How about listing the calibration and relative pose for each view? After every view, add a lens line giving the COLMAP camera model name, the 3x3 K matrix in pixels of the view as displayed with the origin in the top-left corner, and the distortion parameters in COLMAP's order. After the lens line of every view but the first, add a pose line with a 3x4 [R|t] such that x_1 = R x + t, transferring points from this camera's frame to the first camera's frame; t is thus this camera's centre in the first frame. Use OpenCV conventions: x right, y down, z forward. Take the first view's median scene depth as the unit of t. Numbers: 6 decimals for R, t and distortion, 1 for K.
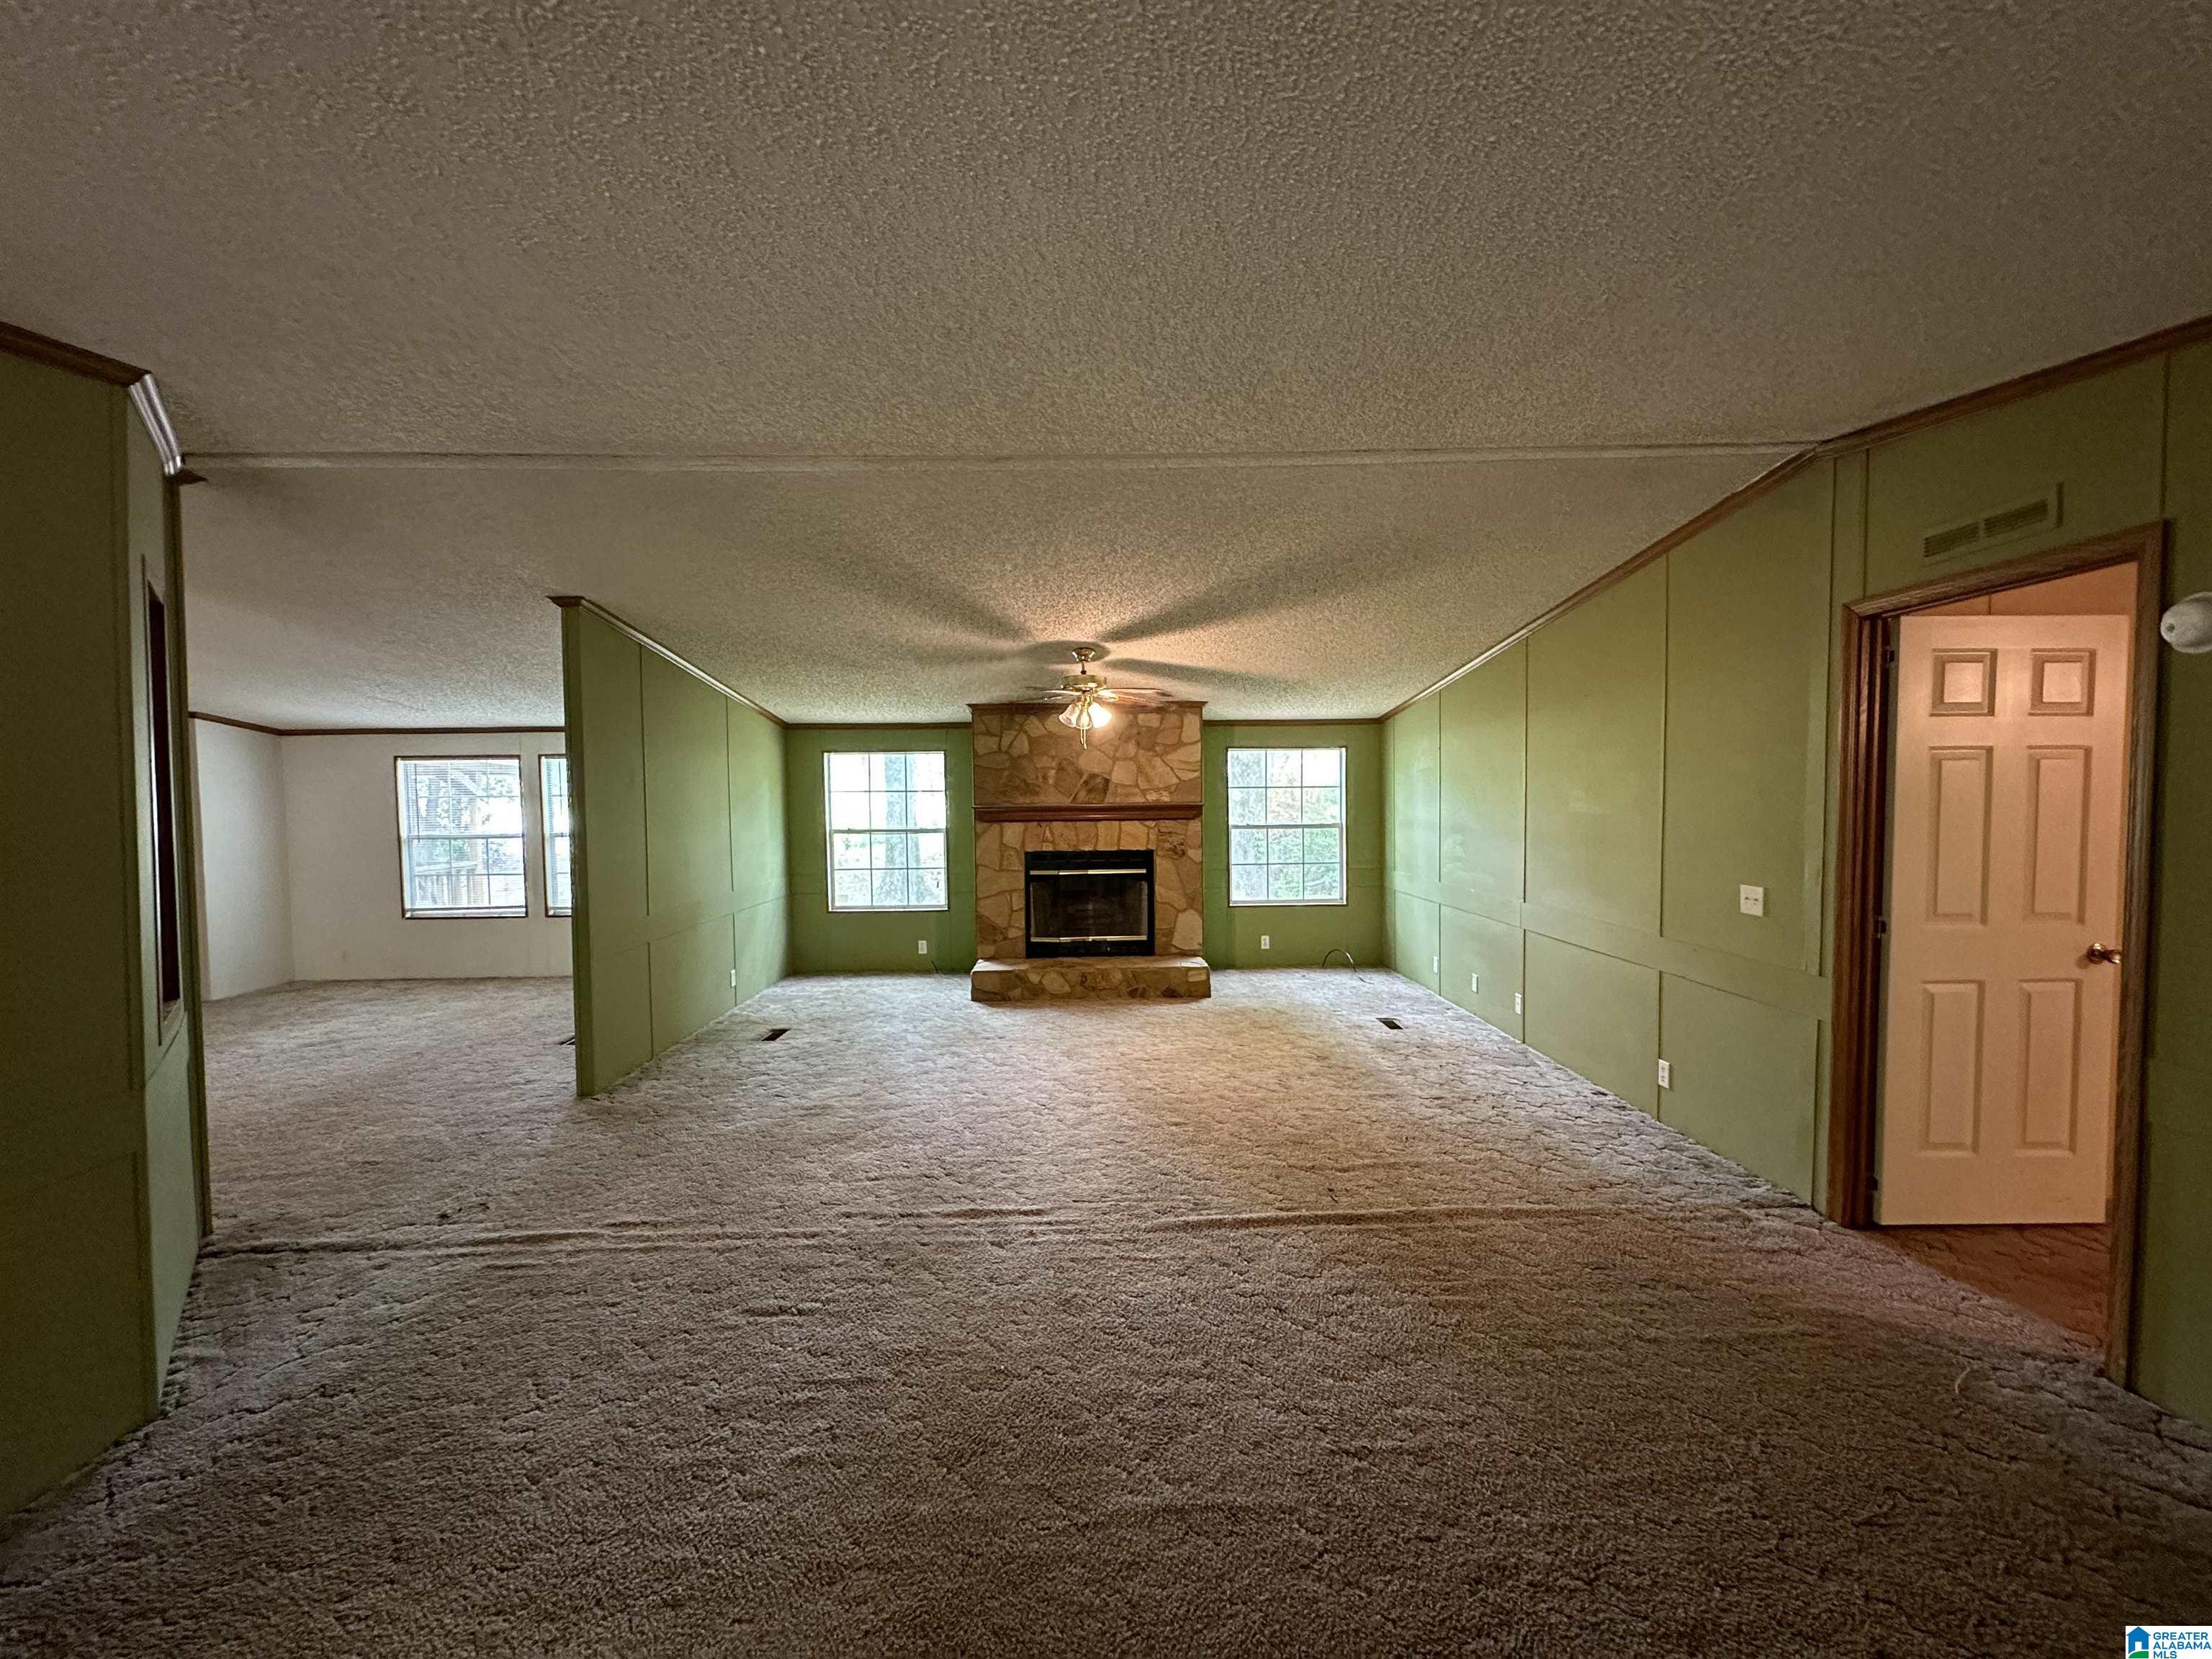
lens RADIAL K [[879.4, 0, 1106.0], [0, 879.4, 829.5], [0, 0, 1]] dist [-0.003323, 0.000353]
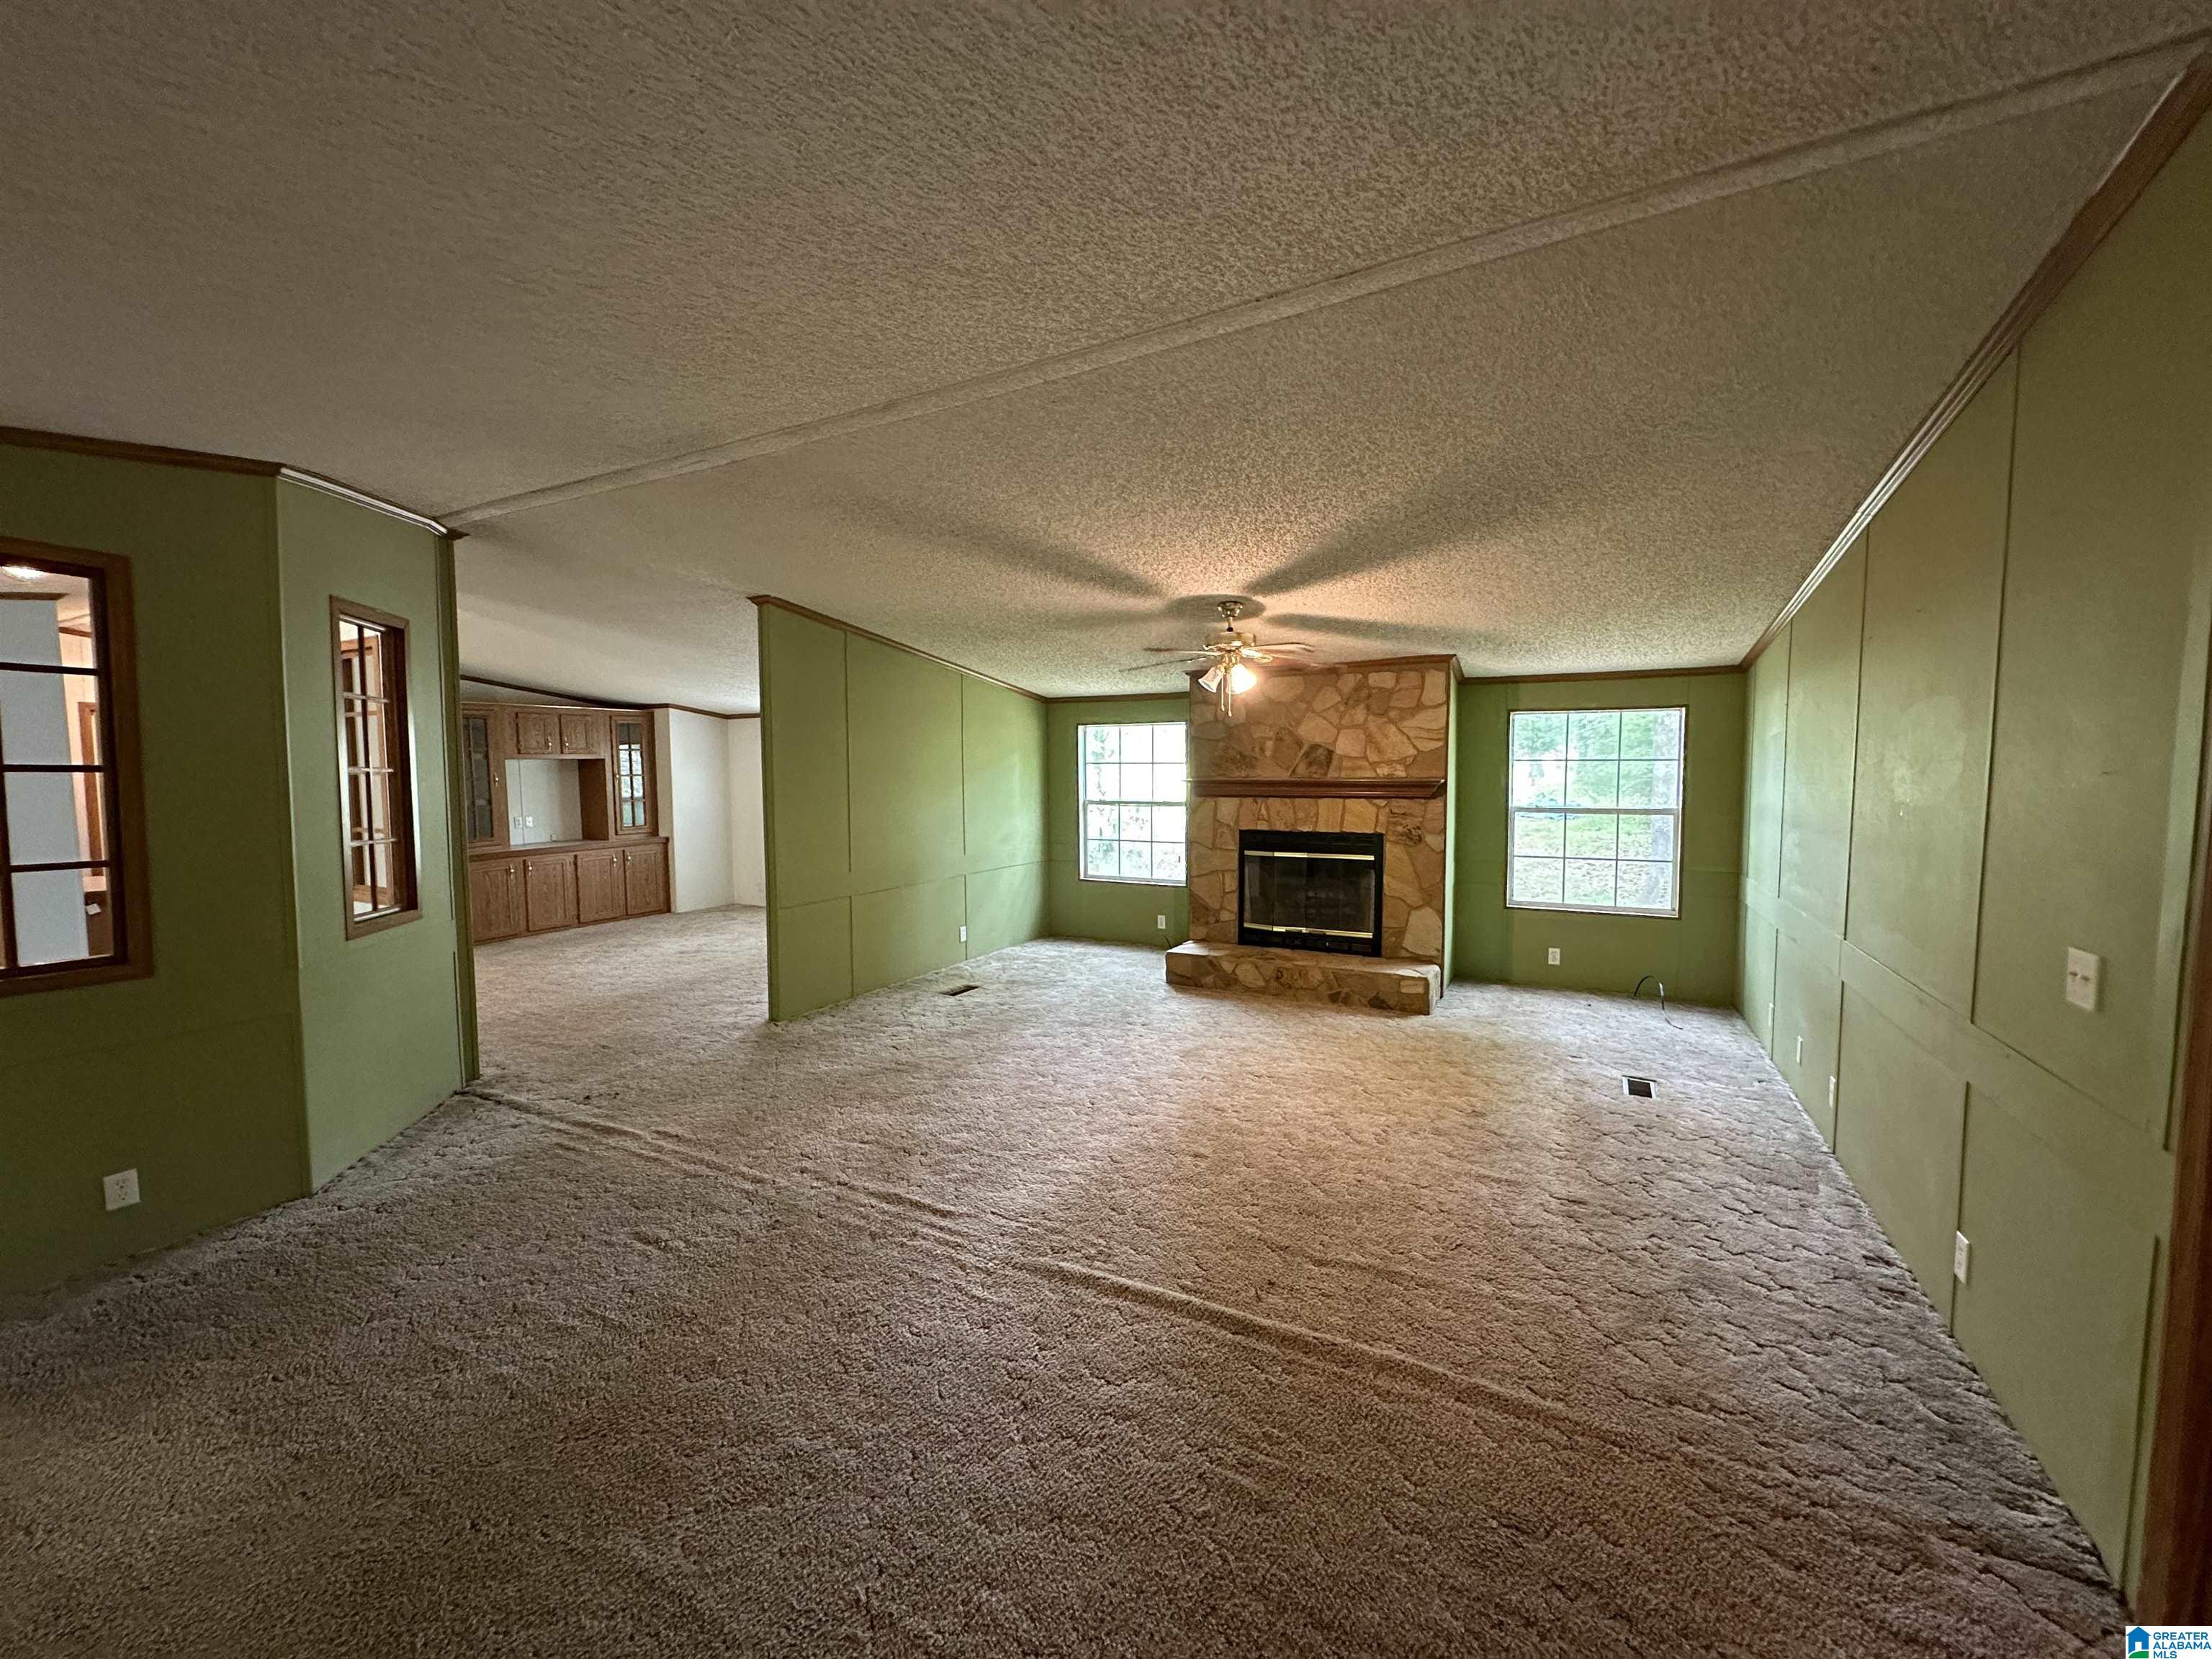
lens RADIAL K [[881.1, 0, 1106.0], [0, 881.1, 829.5], [0, 0, 1]] dist [-0.003448, 0.000012]
pose [[0.869921, 0.041473, -0.491444, 0.314356], [-0.025221, 0.998895, 0.039653, -0.010224], [0.492545, -0.022100, 0.870006, 0.167120]]
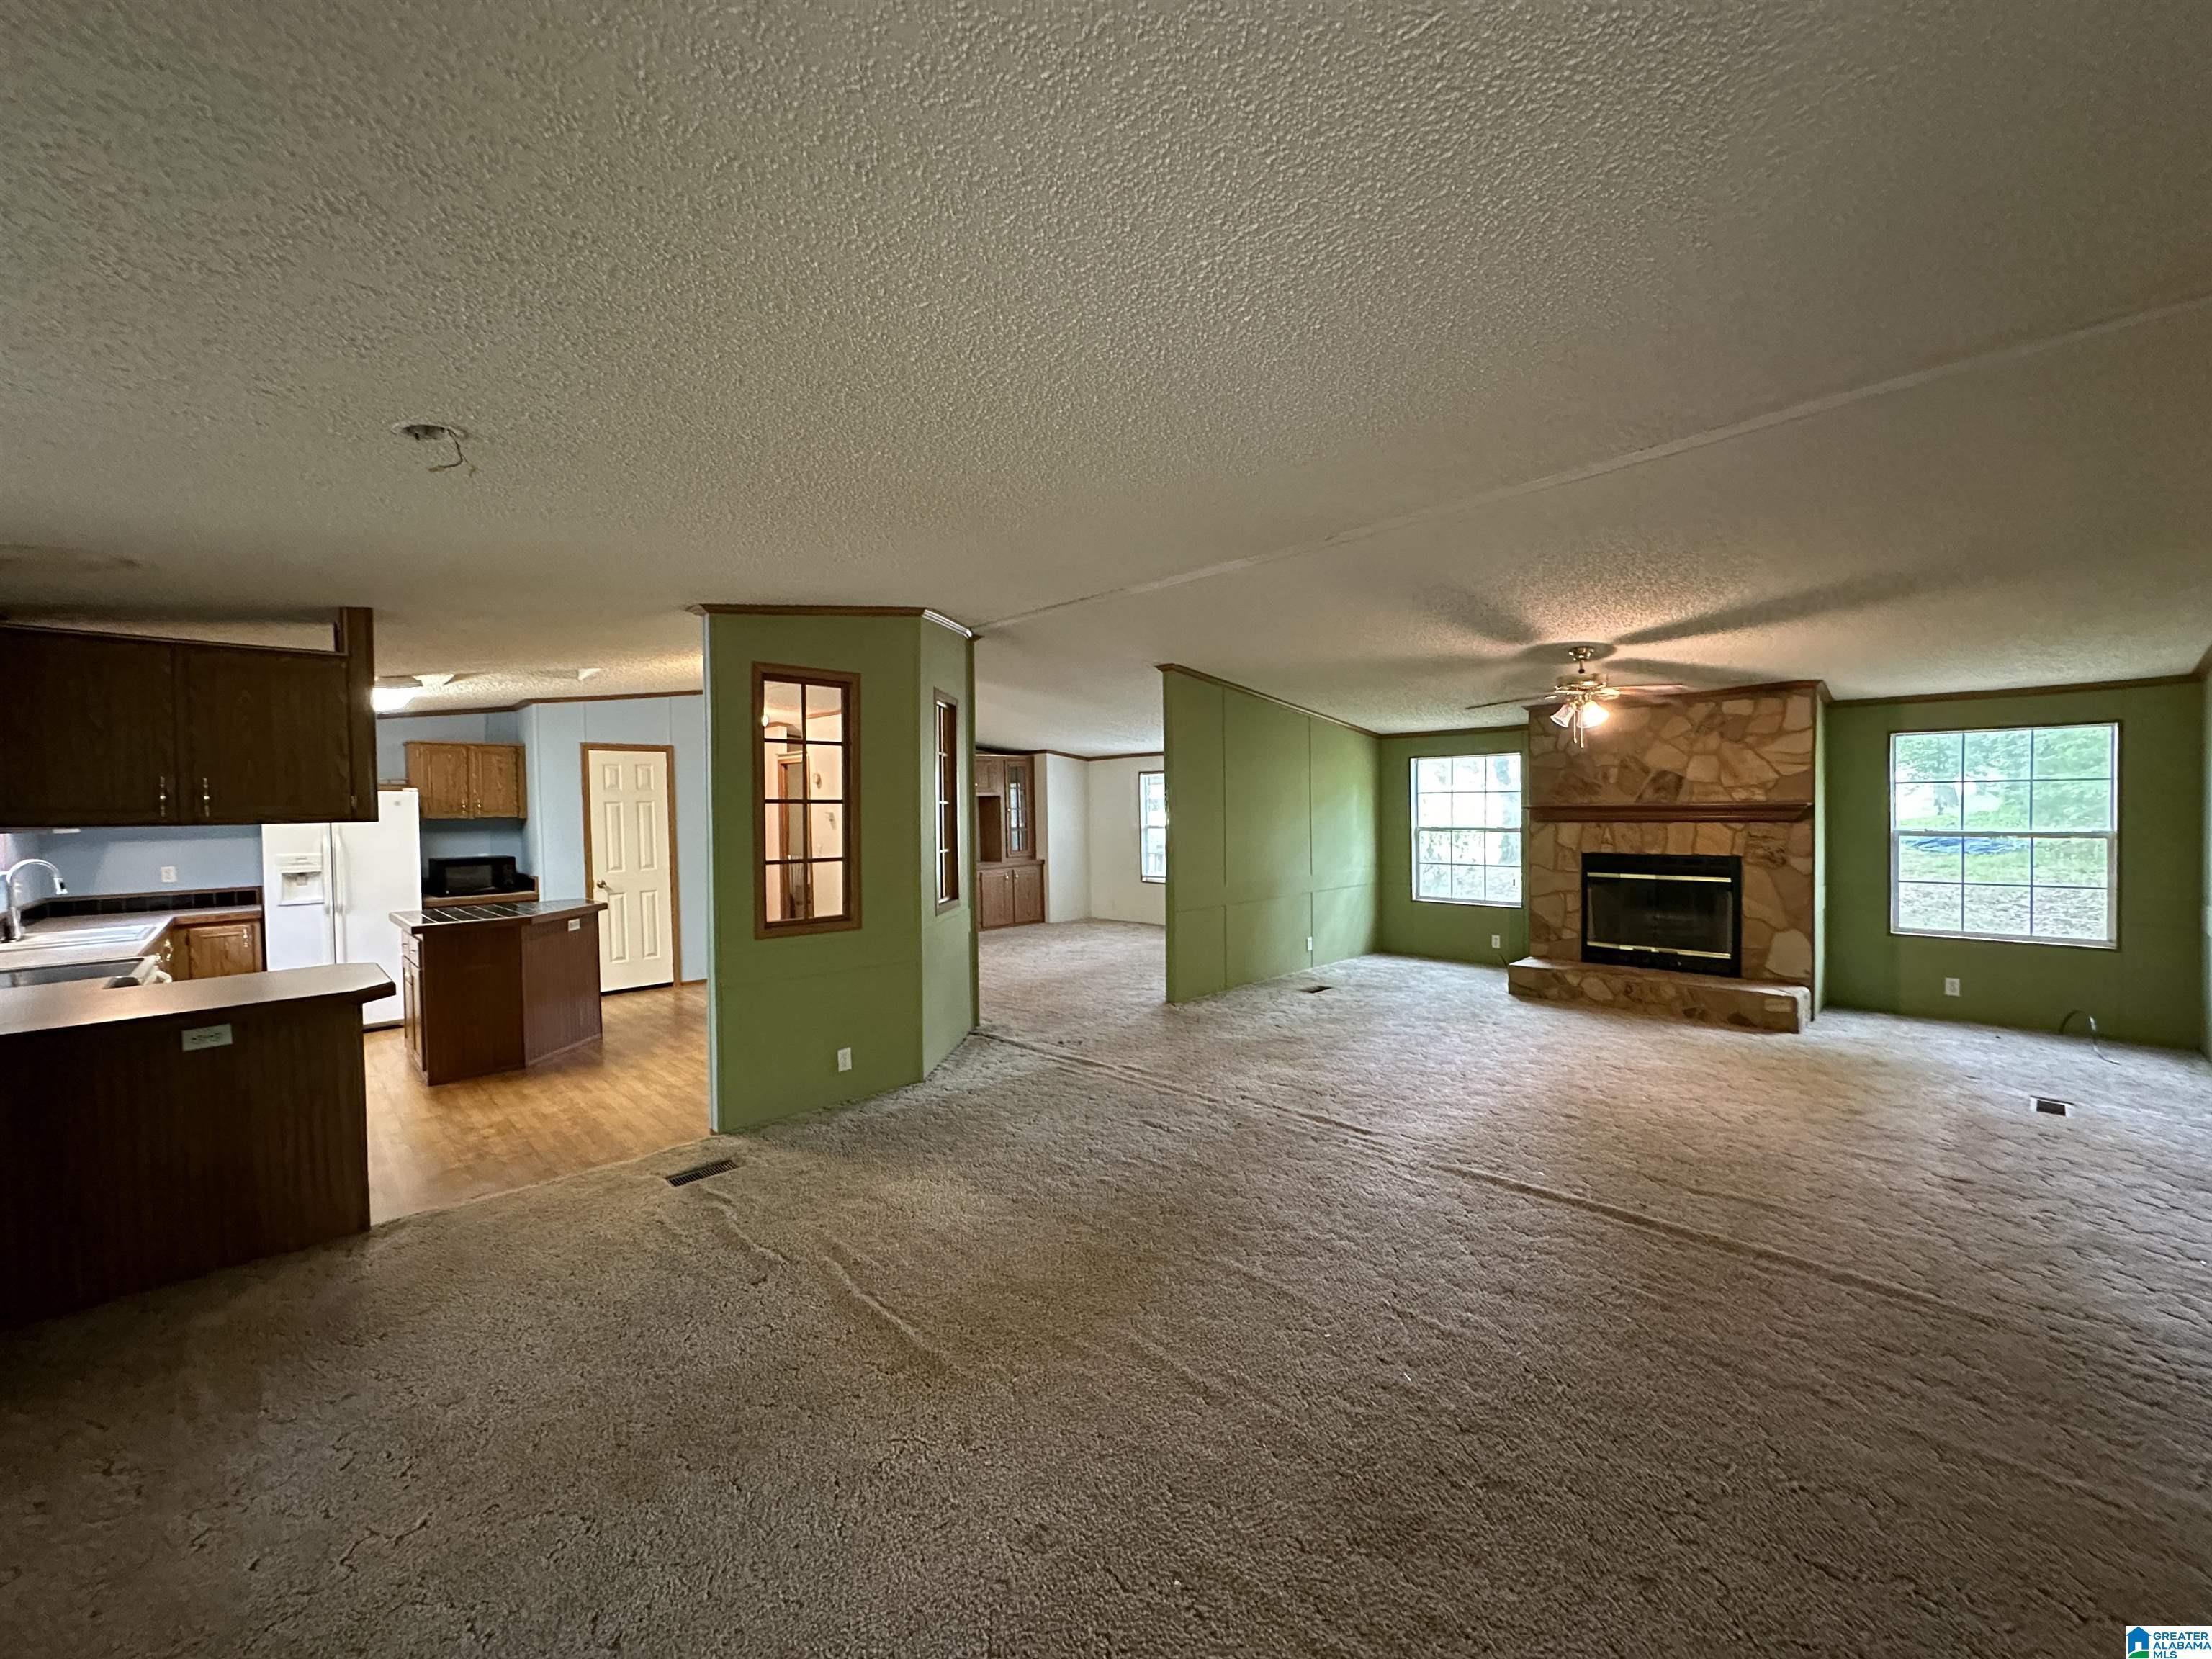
lens RADIAL K [[881.1, 0, 1106.0], [0, 881.1, 829.5], [0, 0, 1]] dist [-0.003448, 0.000012]
pose [[0.677568, 0.020072, -0.735186, 0.351601], [-0.021484, 0.999741, 0.007494, 0.004839], [0.735147, 0.010717, 0.677824, -0.069283]]
